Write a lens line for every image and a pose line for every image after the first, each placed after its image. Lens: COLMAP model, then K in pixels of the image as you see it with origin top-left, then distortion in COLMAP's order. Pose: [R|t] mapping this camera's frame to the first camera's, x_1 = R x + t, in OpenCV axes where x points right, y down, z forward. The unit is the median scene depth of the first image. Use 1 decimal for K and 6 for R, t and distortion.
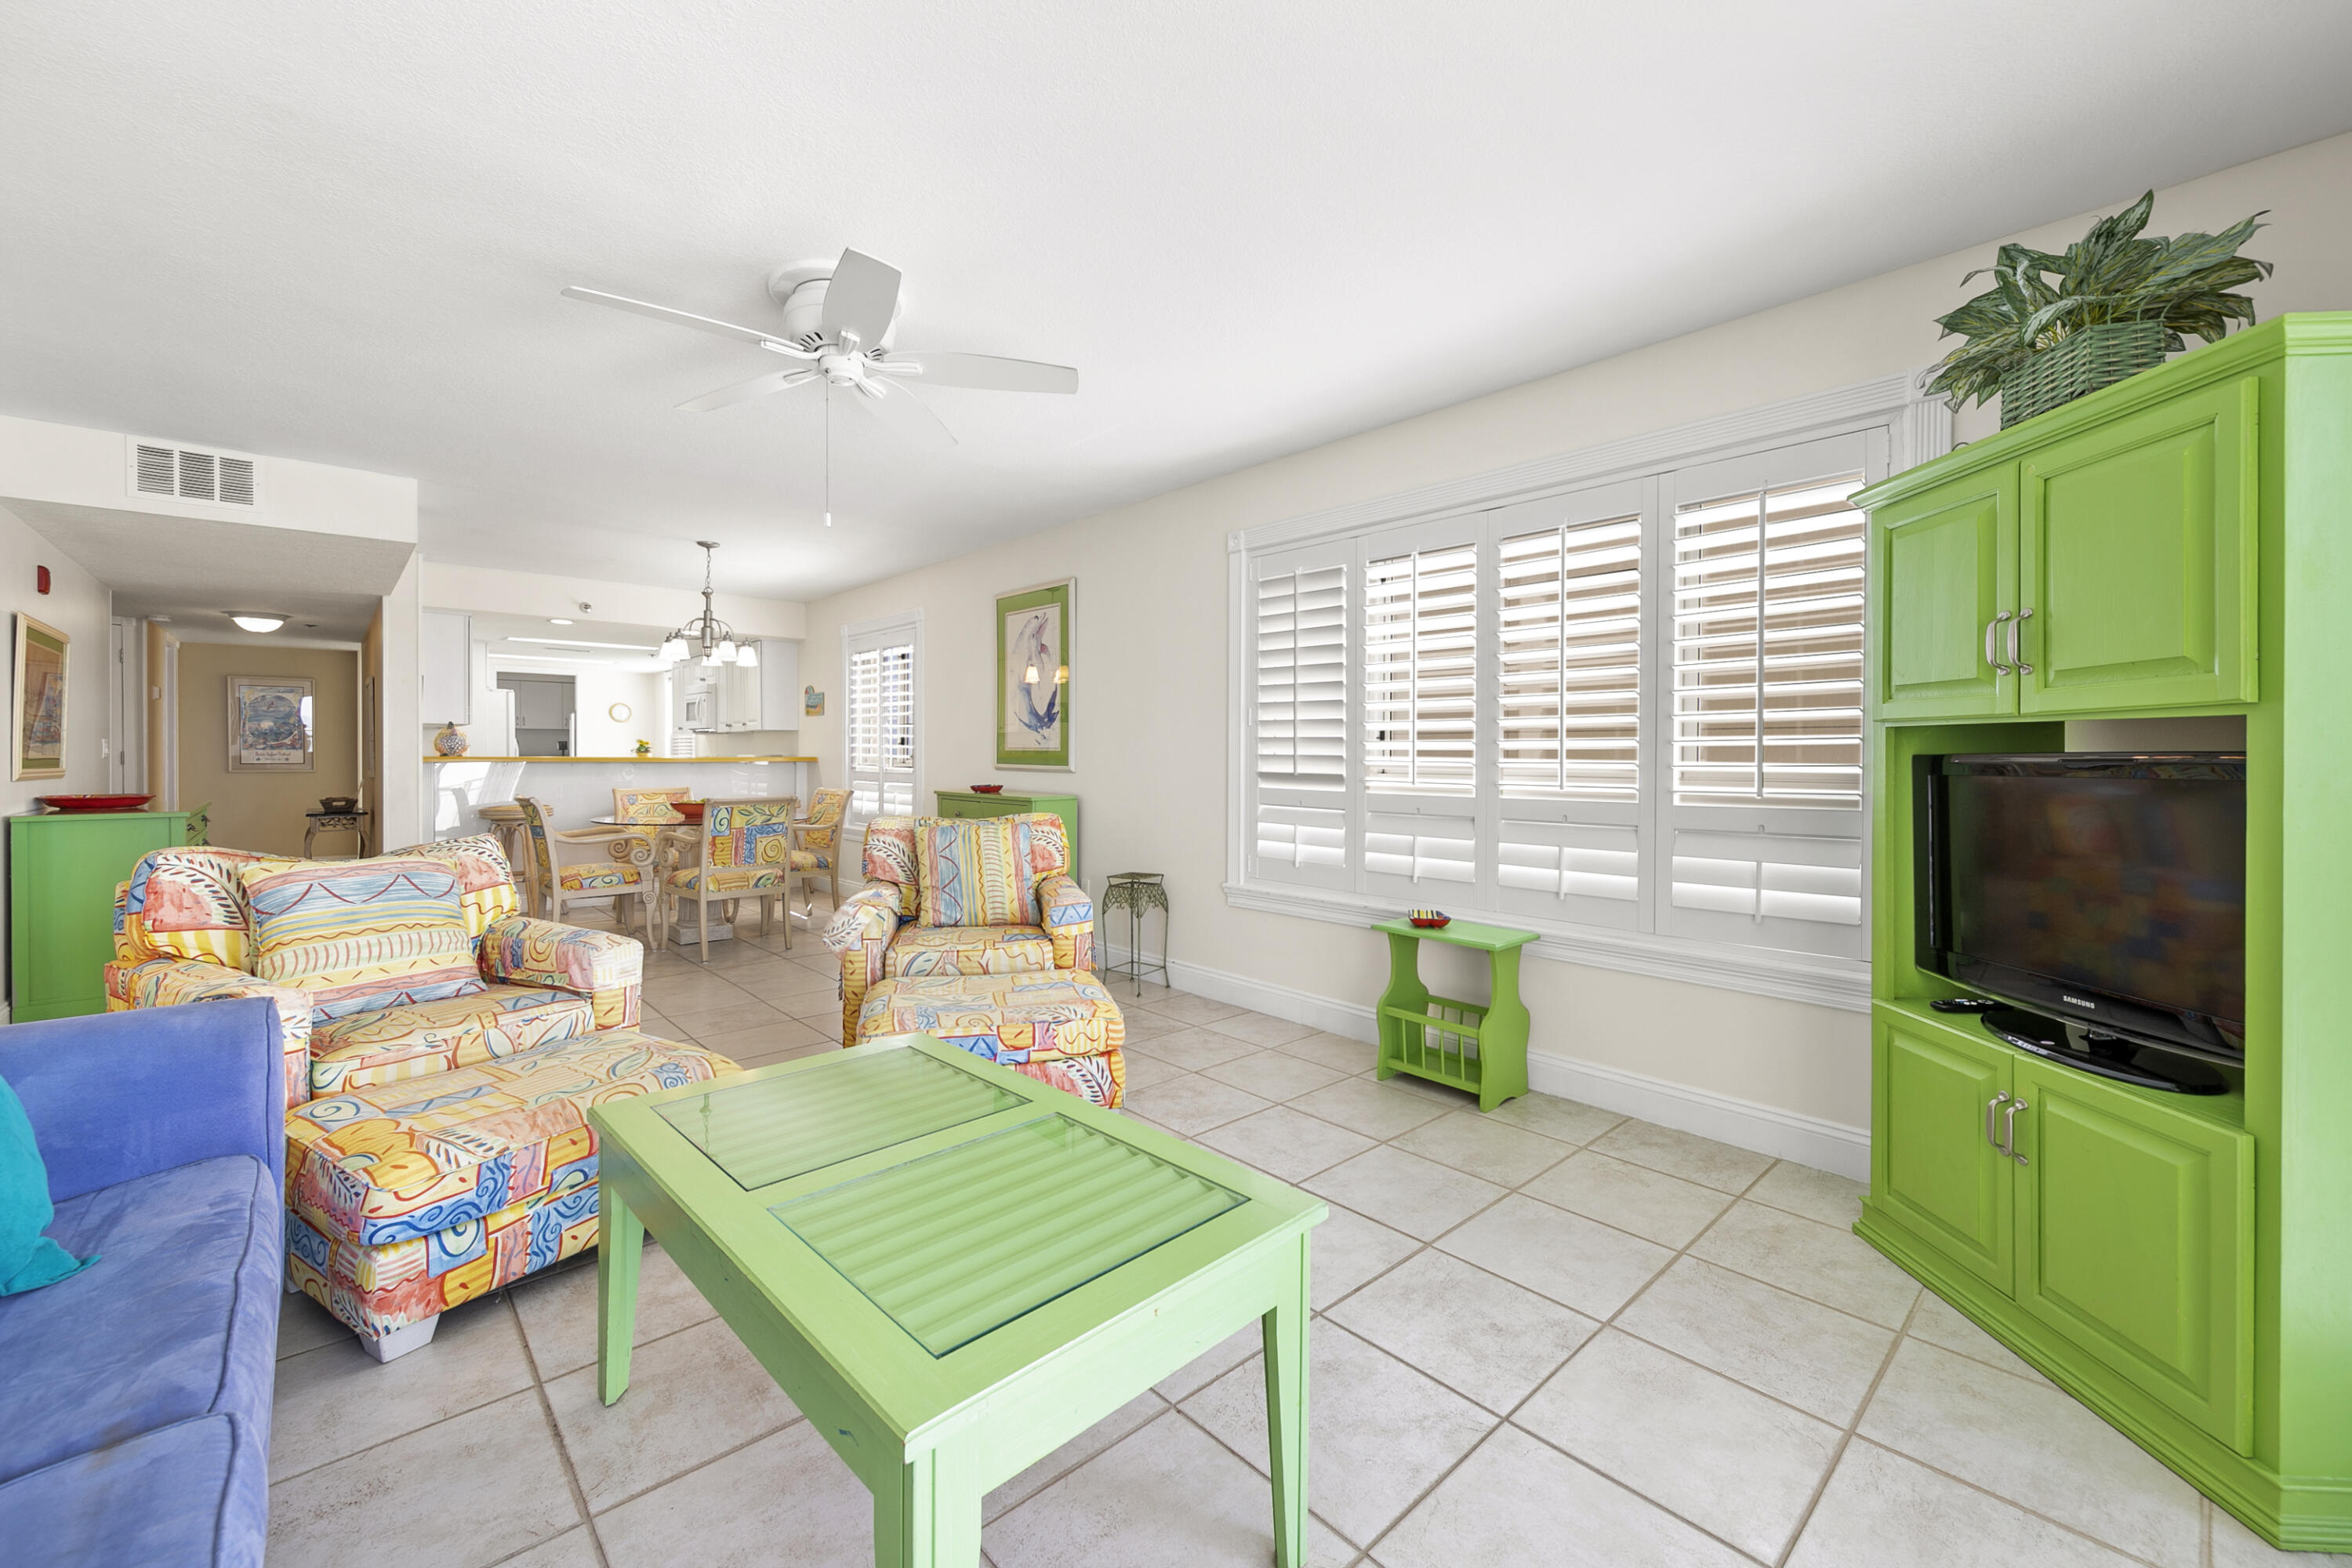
lens RADIAL K [[936.0, 0, 1161.2], [0, 936.0, 763.2], [0, 0, 1]] dist [0.005866, -0.003932]
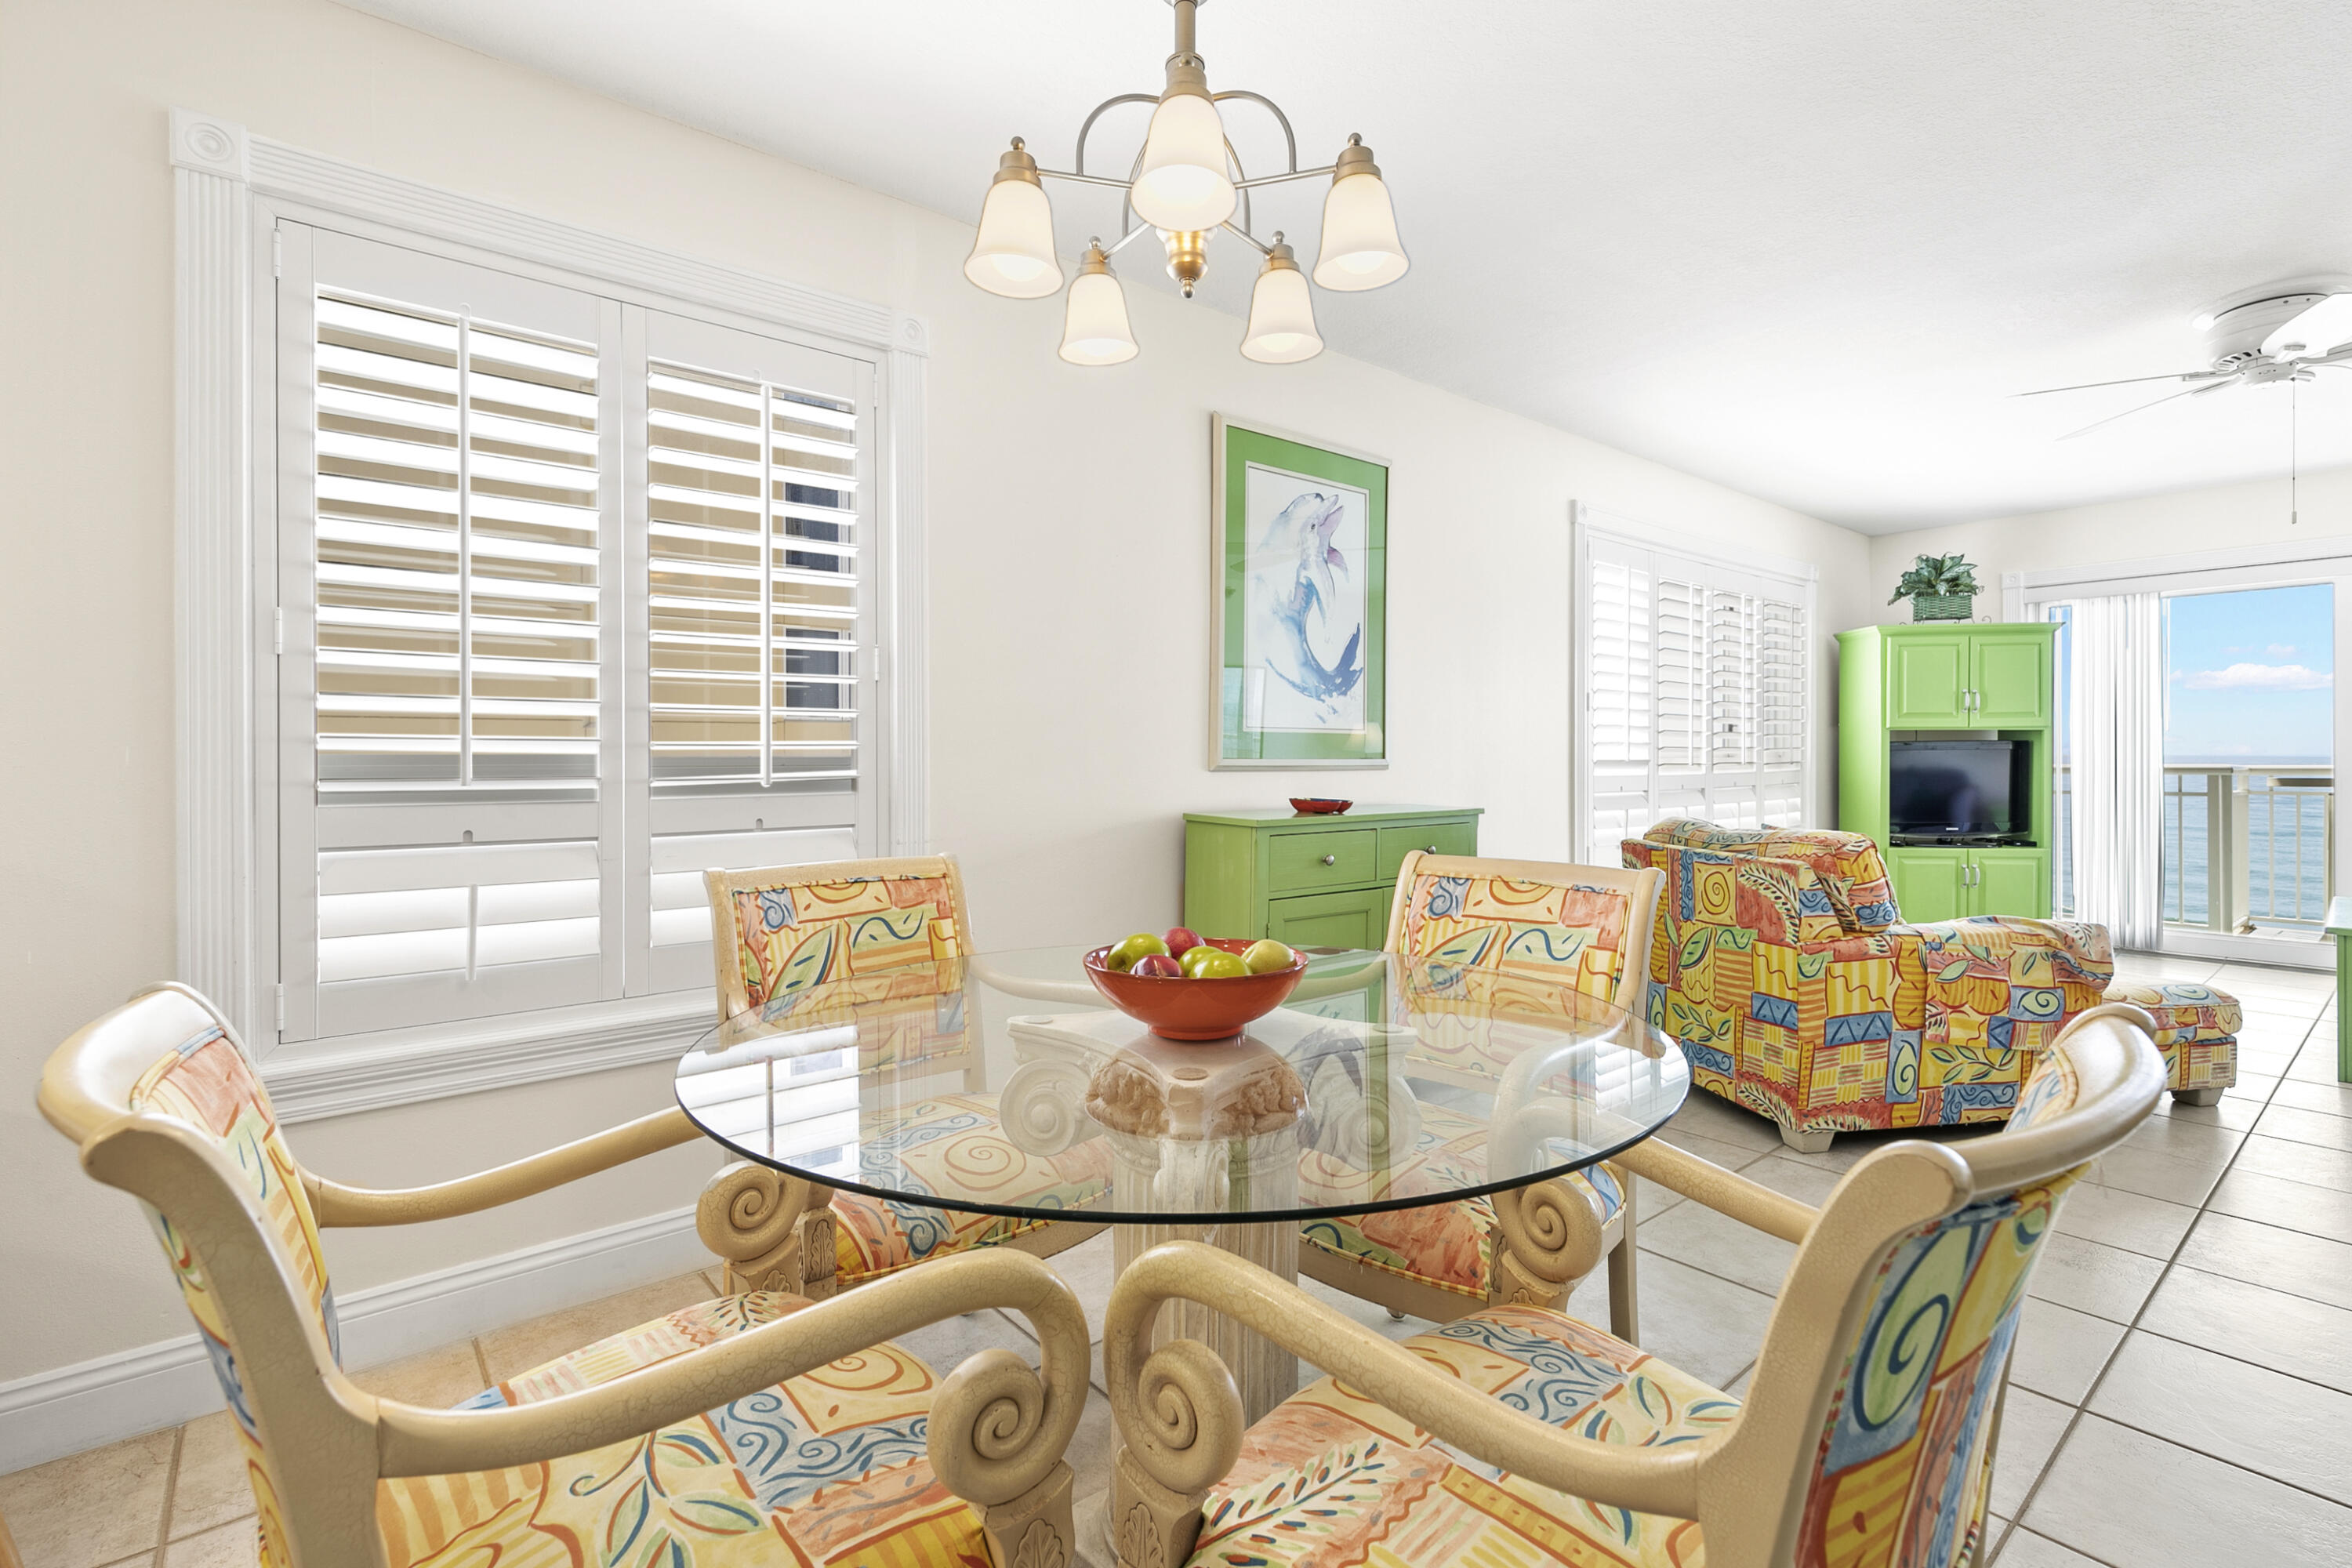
lens RADIAL K [[1070.3, 0, 1175.2], [0, 1070.3, 764.1], [0, 0, 1]] dist [0.009488, -0.004530]
pose [[0.042833, -0.012473, 0.999004, -1.134161], [0.013137, 0.999843, 0.011920, -0.005422], [-0.998996, 0.012614, 0.042990, 1.536587]]
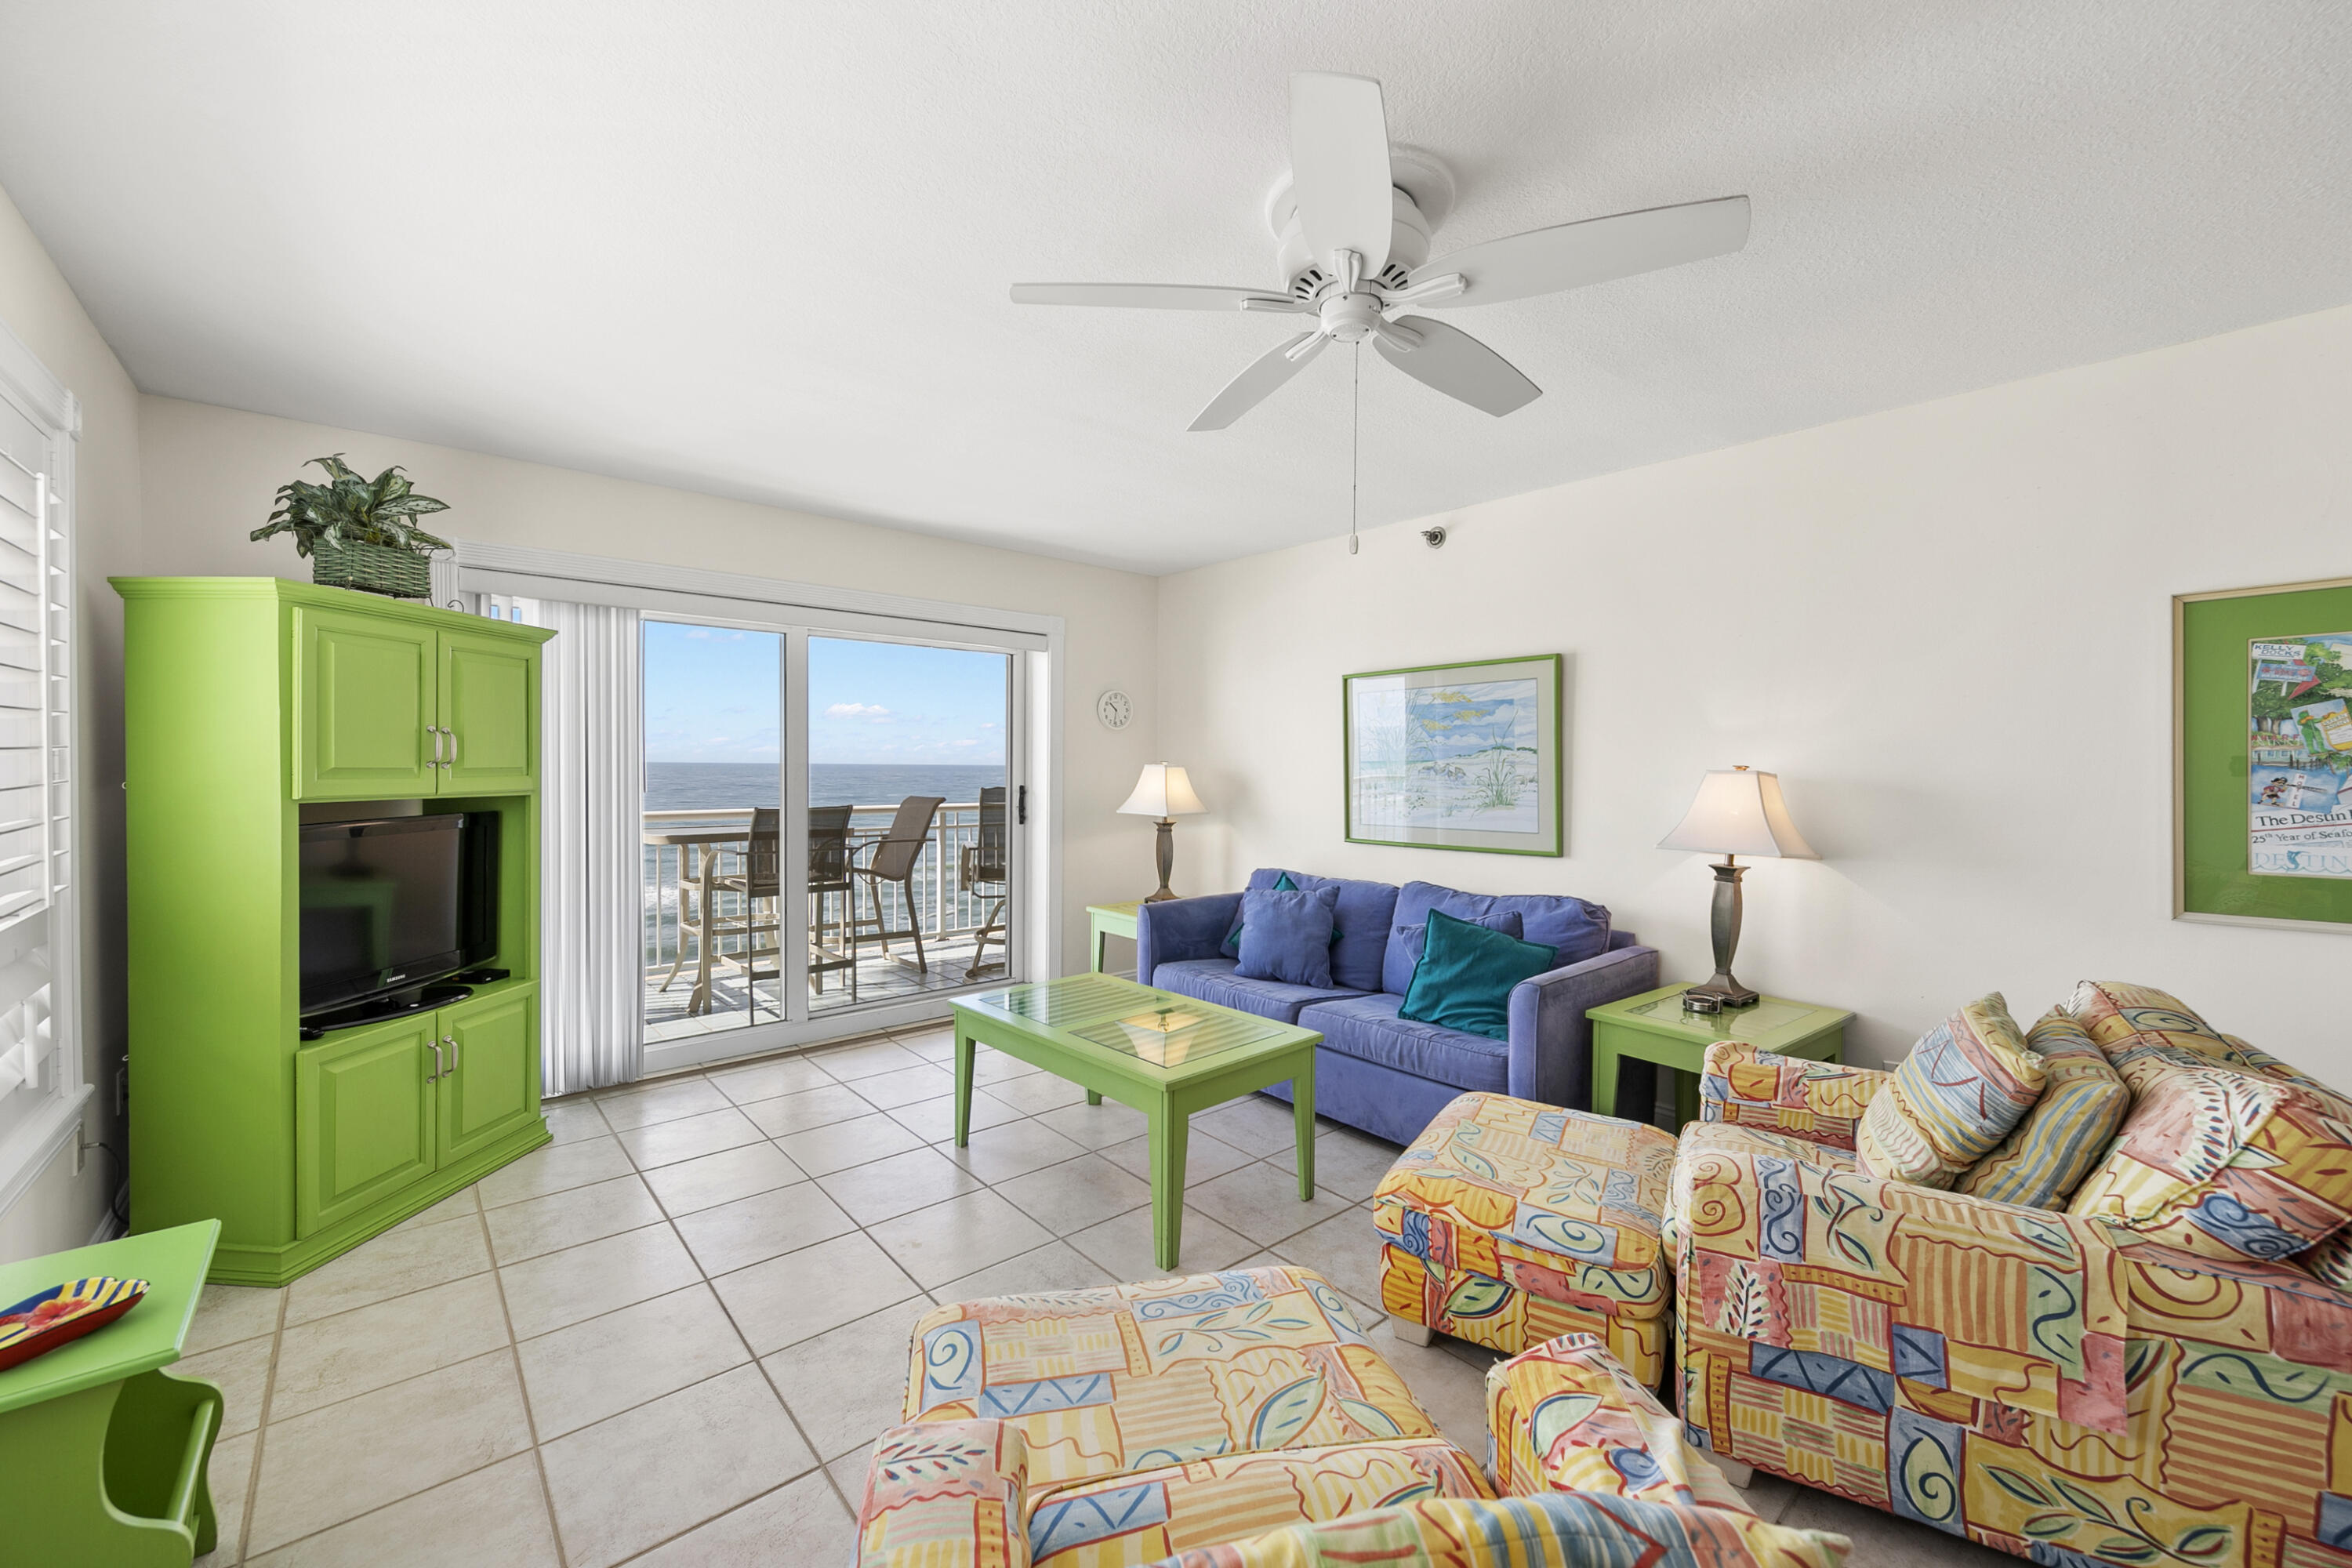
lens RADIAL K [[936.0, 0, 1166.1], [0, 936.0, 770.3], [0, 0, 1]] dist [0.005866, -0.003932]
pose [[-0.999693, -0.013769, 0.020575, -0.155073], [-0.013369, 0.999721, 0.019484, -0.065566], [-0.020837, 0.019203, -0.999598, 1.205205]]
